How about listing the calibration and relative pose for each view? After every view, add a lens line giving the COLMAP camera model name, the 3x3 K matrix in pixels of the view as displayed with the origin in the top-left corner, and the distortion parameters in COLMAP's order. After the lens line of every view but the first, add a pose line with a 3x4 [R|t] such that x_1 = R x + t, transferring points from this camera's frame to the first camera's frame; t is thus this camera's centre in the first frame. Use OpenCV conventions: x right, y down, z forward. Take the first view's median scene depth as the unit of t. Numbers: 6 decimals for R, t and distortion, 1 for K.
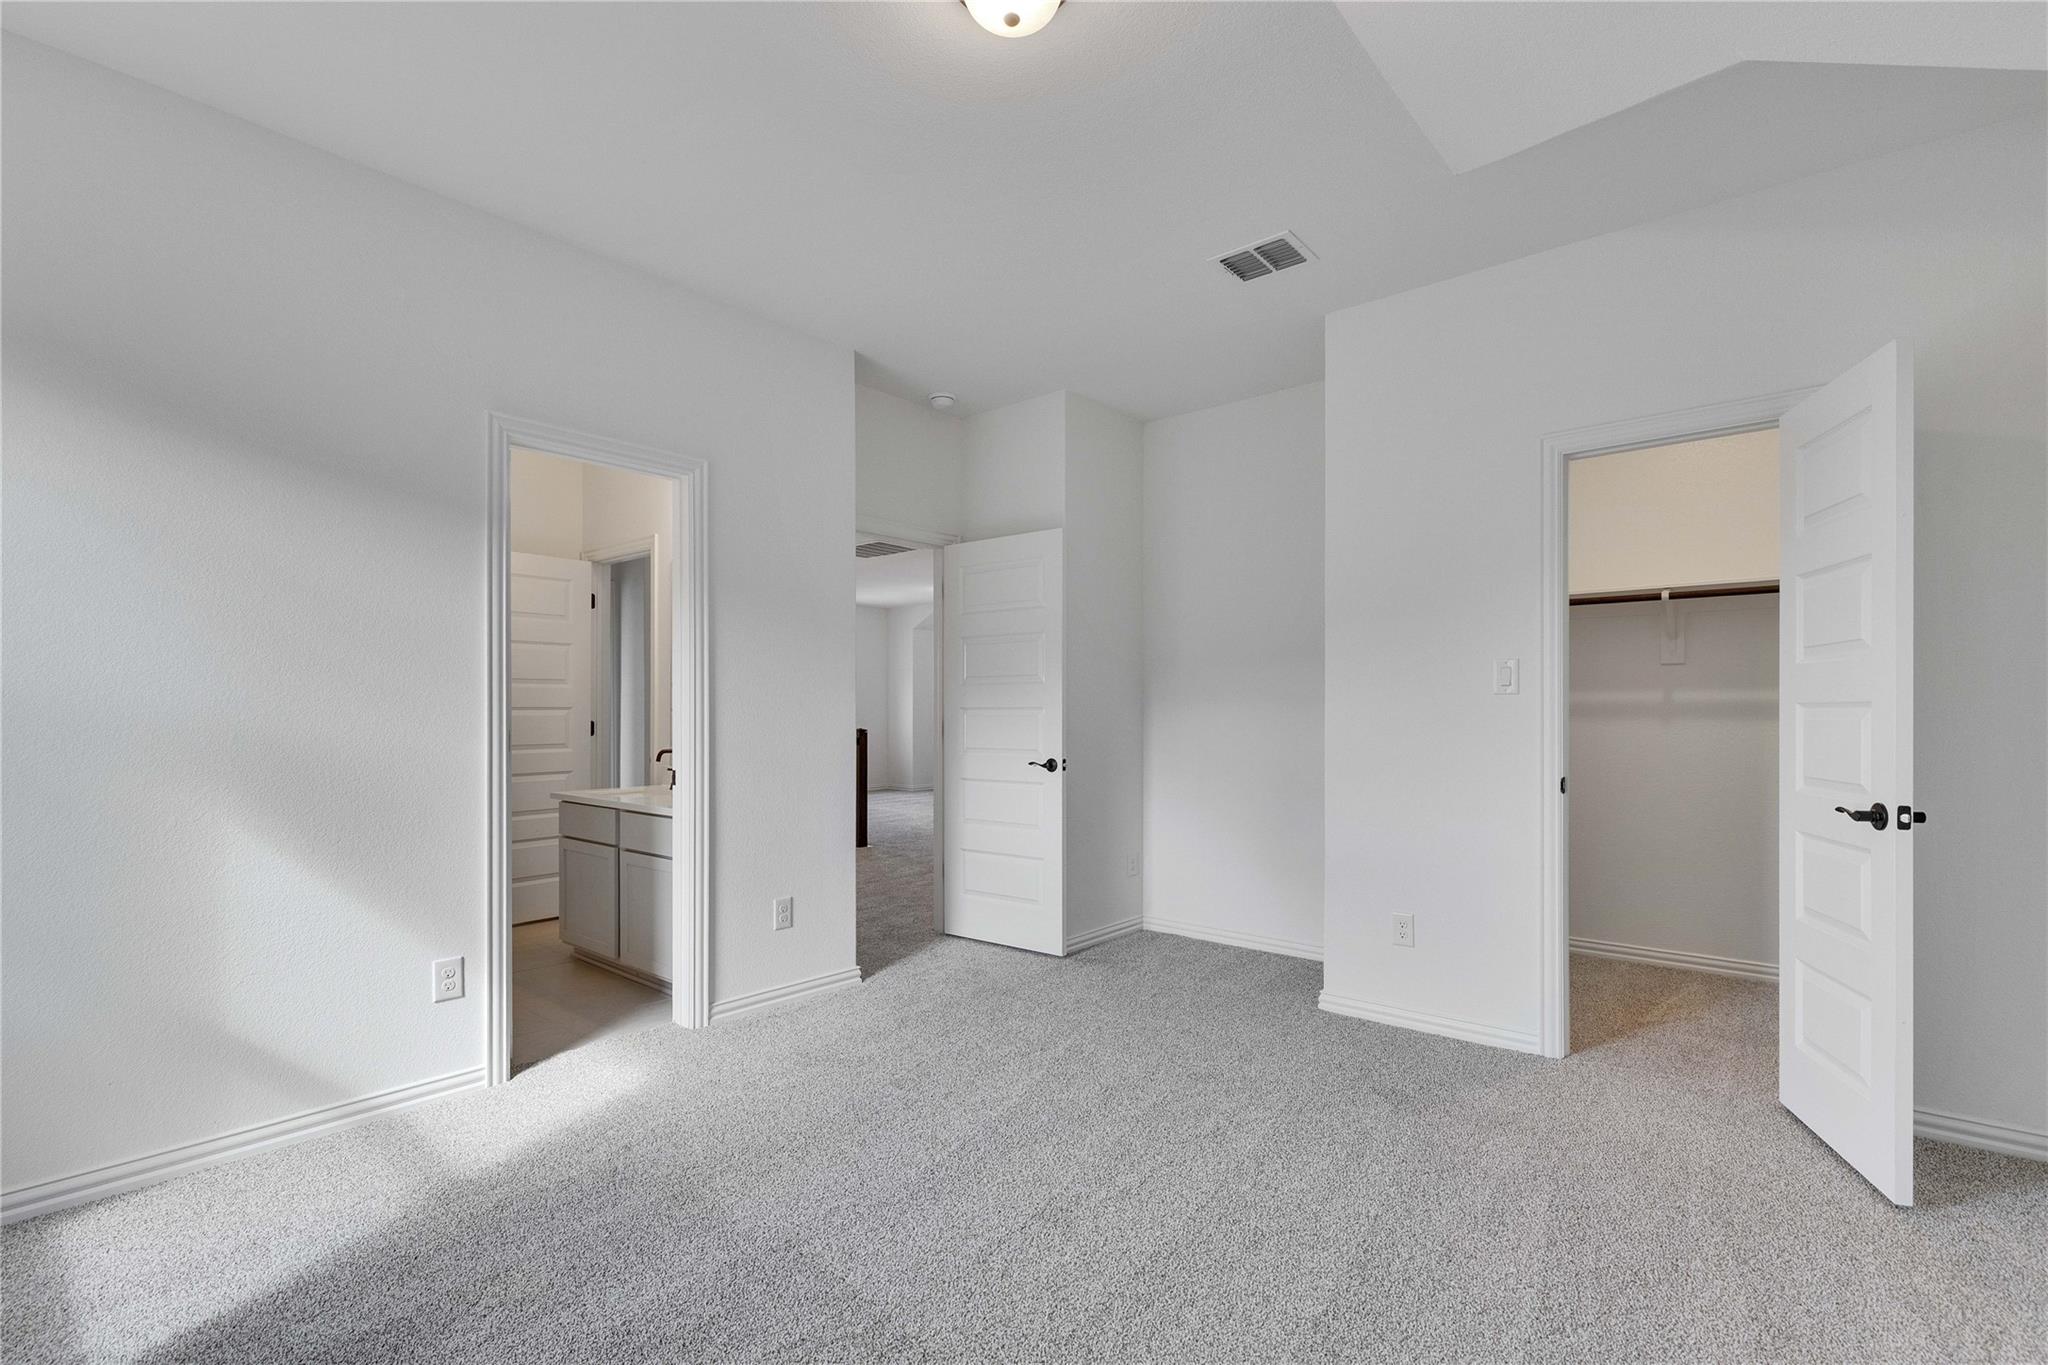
lens RADIAL K [[971.7, 0, 1033.5], [0, 971.7, 685.7], [0, 0, 1]] dist [-0.001320, -0.000206]
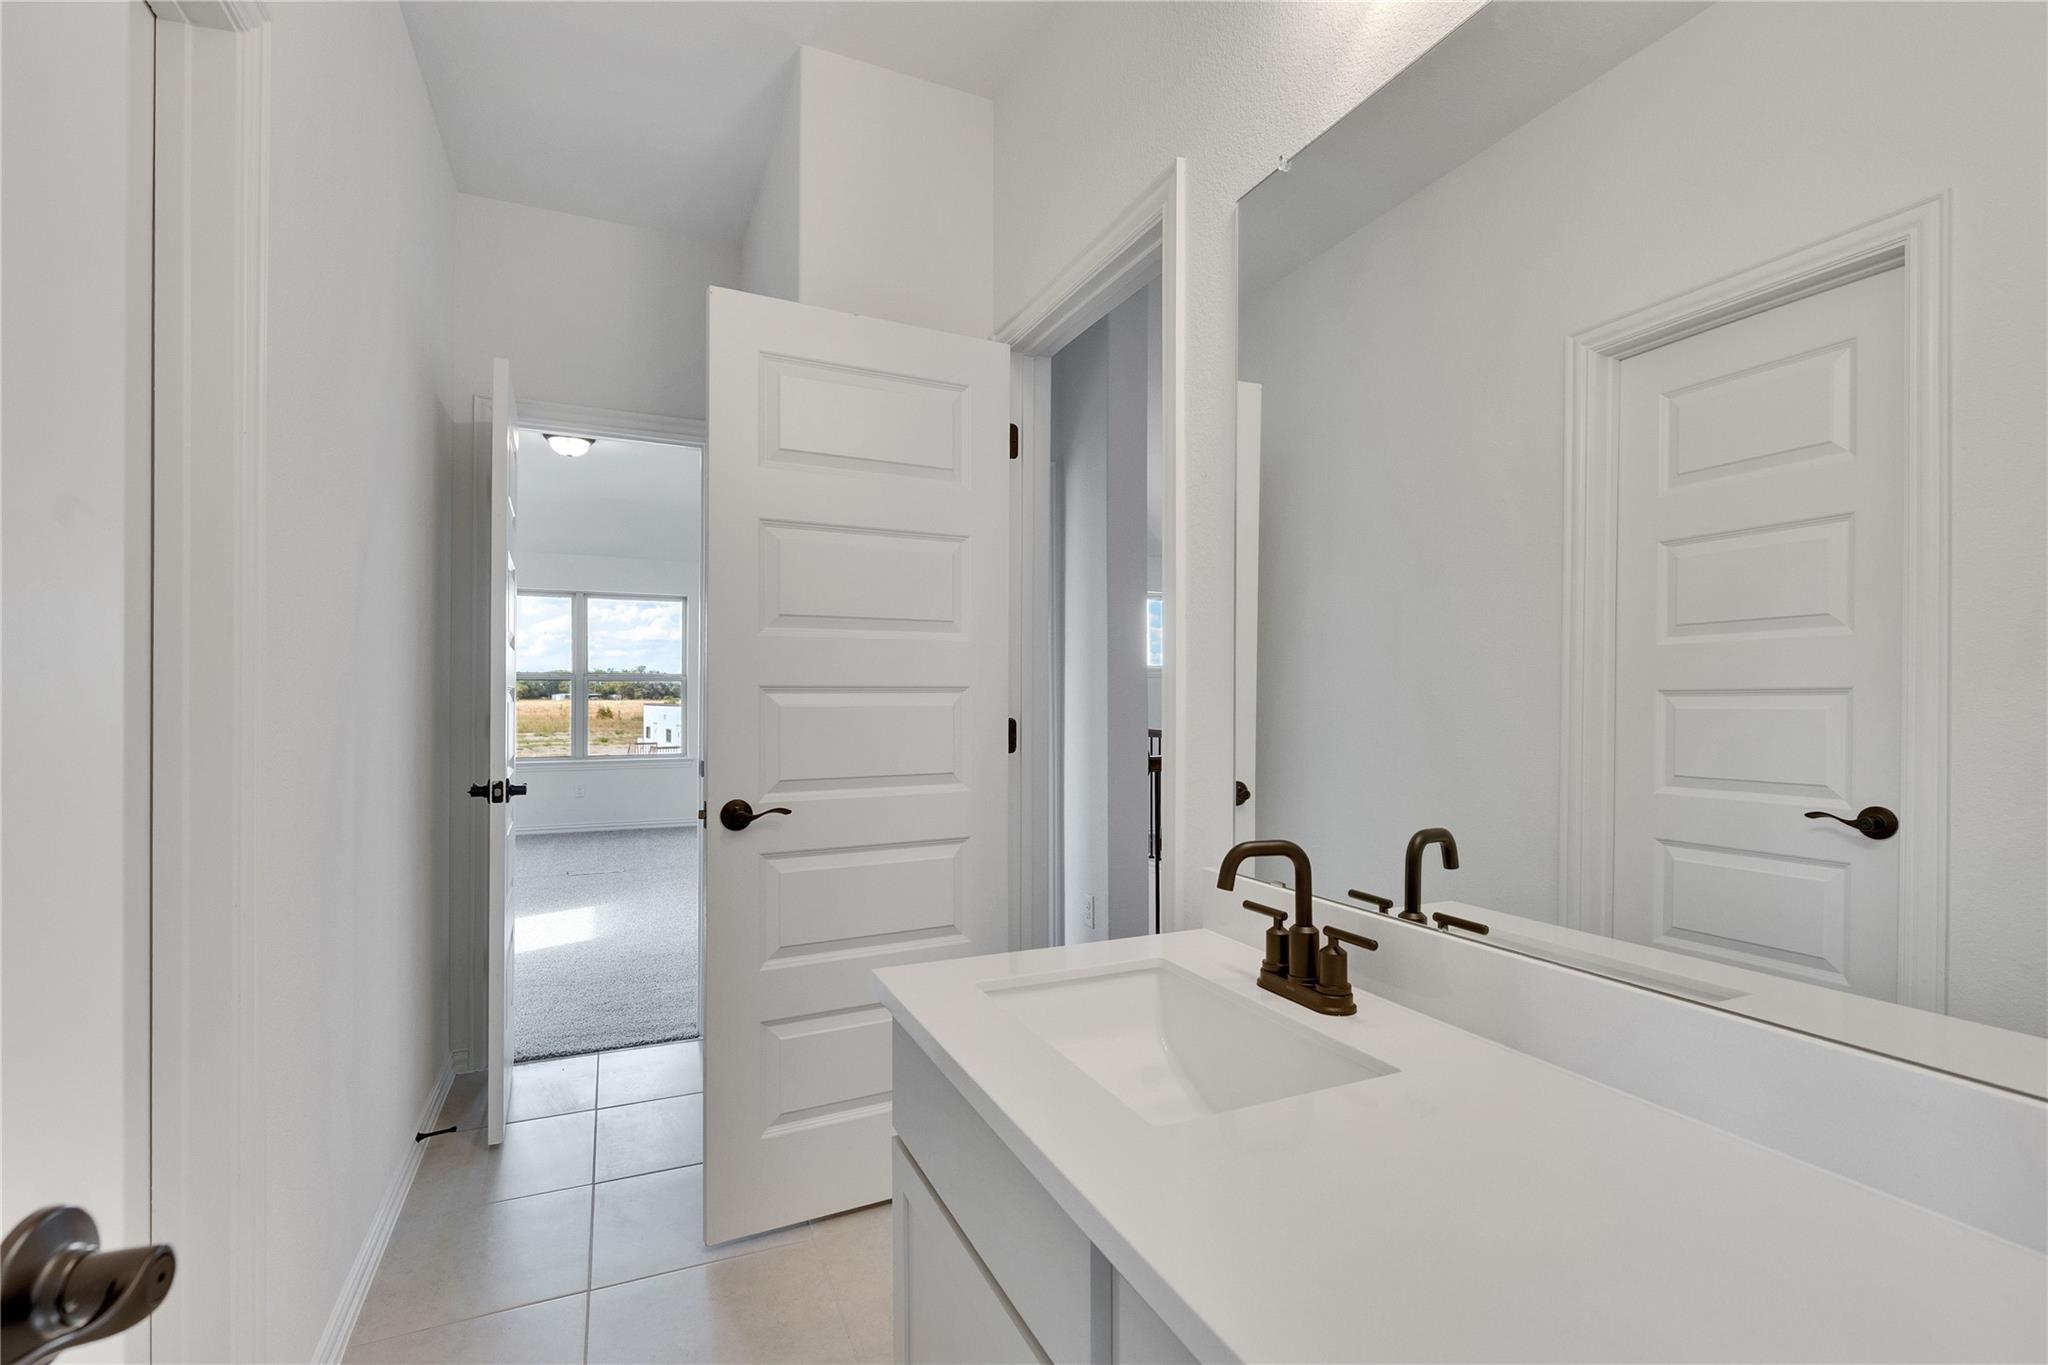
lens RADIAL K [[971.7, 0, 1033.5], [0, 971.7, 685.7], [0, 0, 1]] dist [-0.001320, -0.000206]
pose [[0.911665, 0.003289, -0.410921, -0.269658], [-0.002493, 0.999994, 0.002471, 0.020205], [0.410927, -0.001228, 0.911668, 0.615416]]
